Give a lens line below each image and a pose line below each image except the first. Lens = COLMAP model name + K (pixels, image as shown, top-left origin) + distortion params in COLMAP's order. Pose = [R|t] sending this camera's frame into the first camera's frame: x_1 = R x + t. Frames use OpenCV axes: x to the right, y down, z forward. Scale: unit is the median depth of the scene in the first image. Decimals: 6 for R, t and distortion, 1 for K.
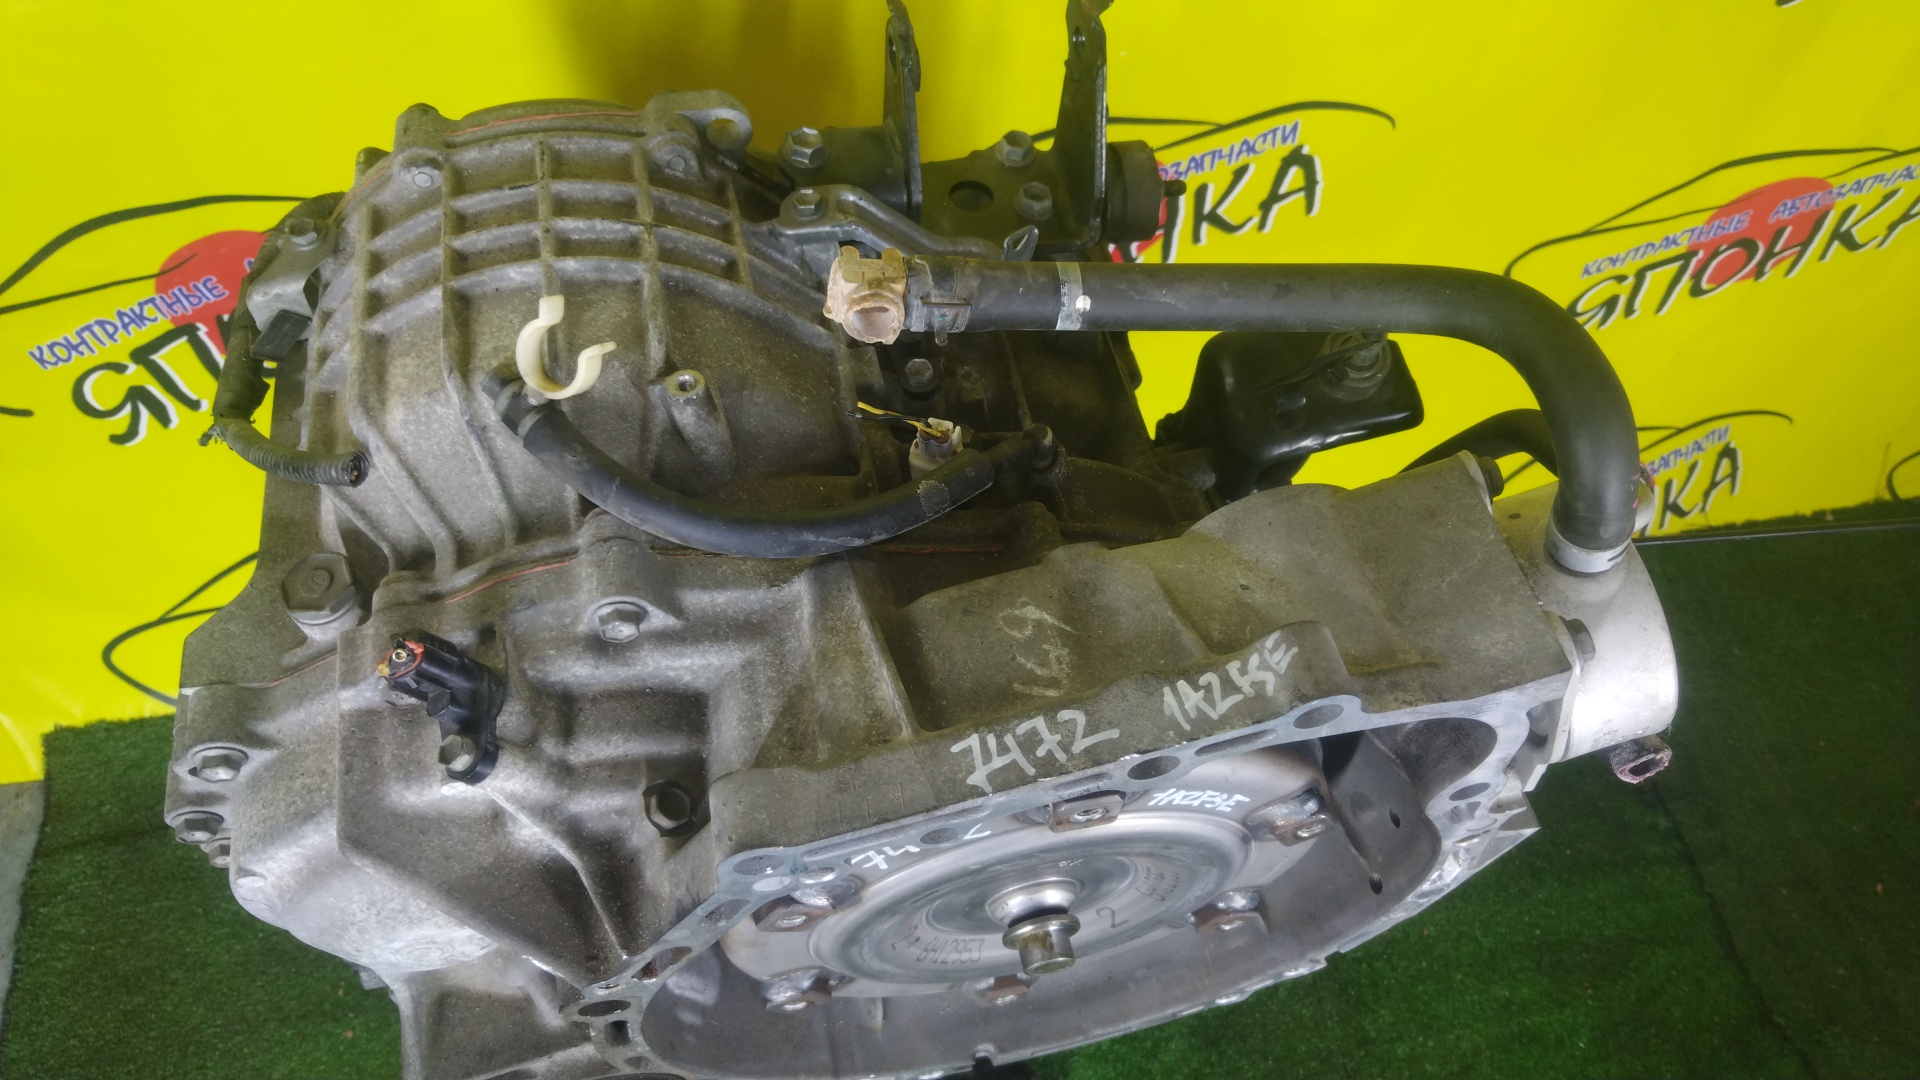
lens RADIAL K [[1366.4, 0, 939.8], [0, 1366.4, 542.5], [0, 0, 1]] dist [-0.002484, 0.021713]
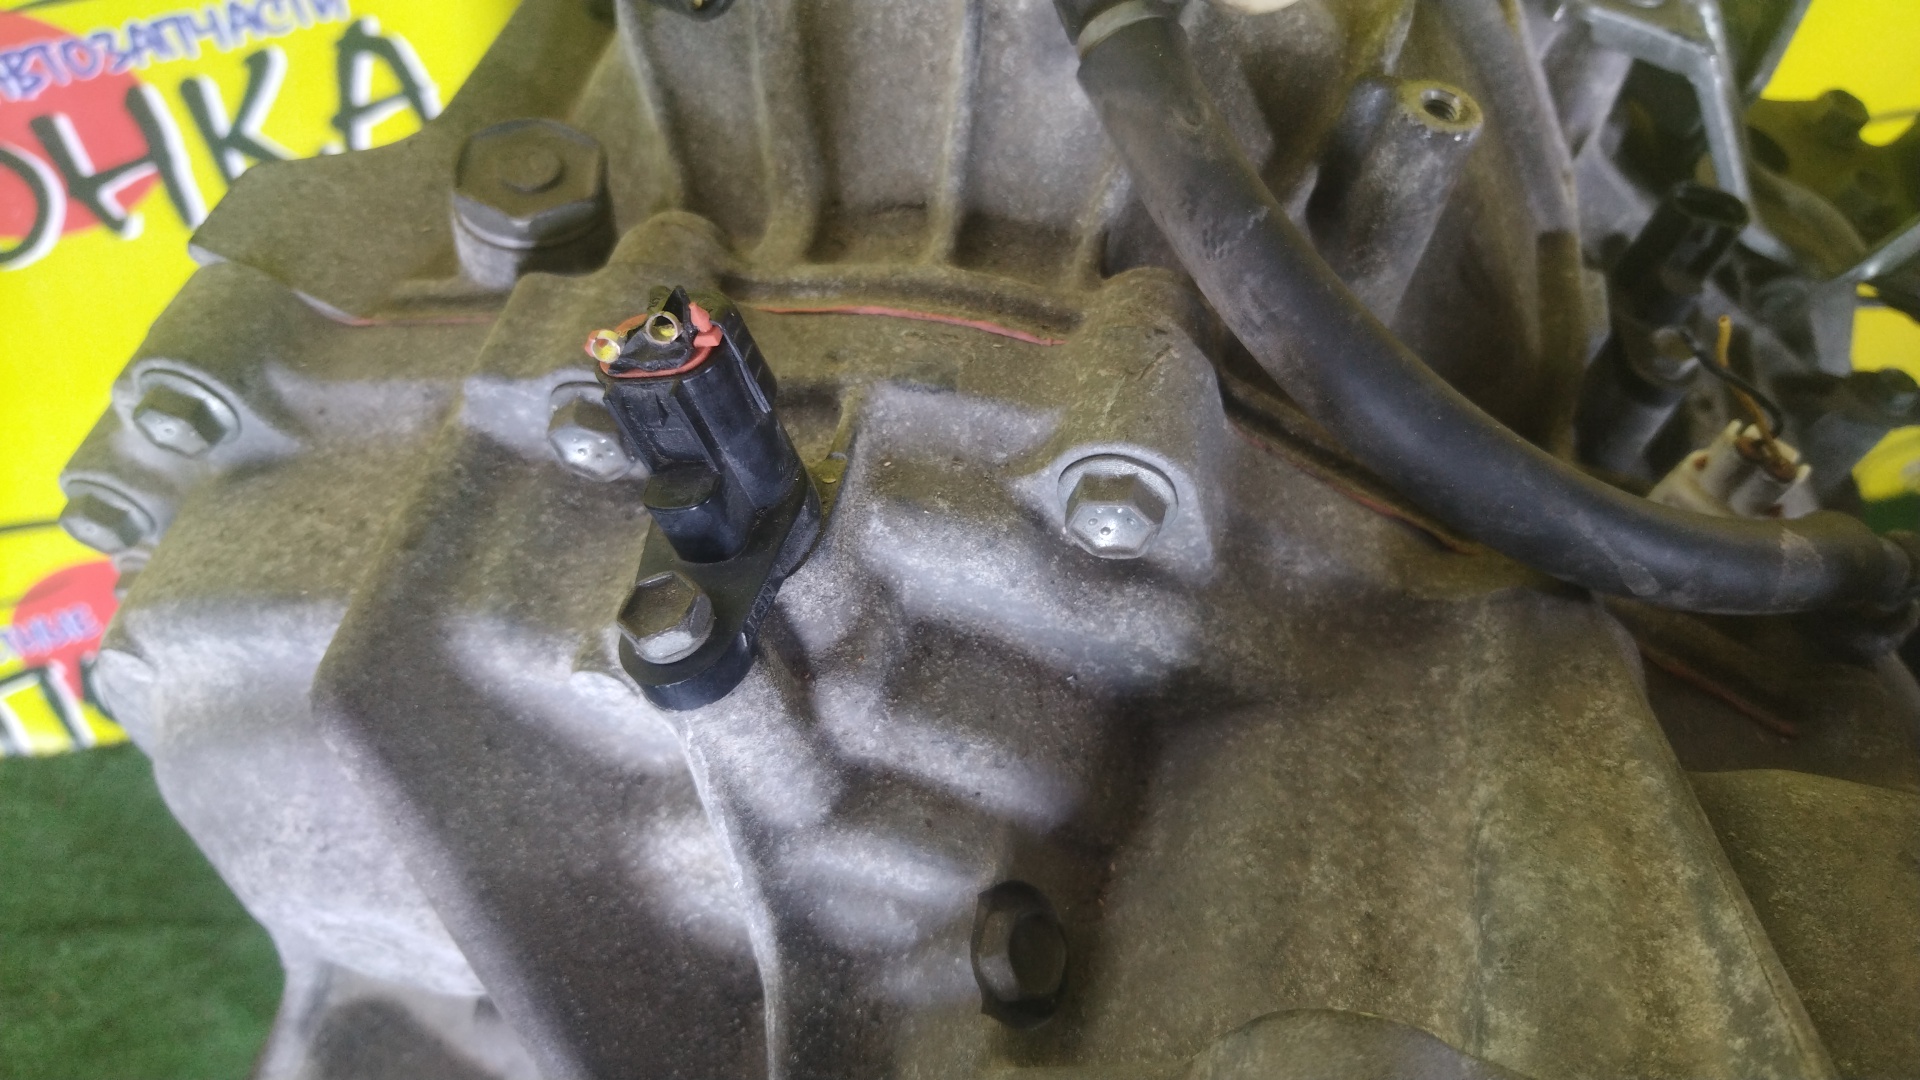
lens RADIAL K [[1366.4, 0, 944.3], [0, 1366.4, 542.4], [0, 0, 1]] dist [-0.002484, 0.021713]
pose [[0.895285, 0.438741, -0.077272, -0.244219], [-0.442171, 0.896284, -0.034064, 0.105569], [0.054313, 0.064664, 0.996428, 0.569222]]
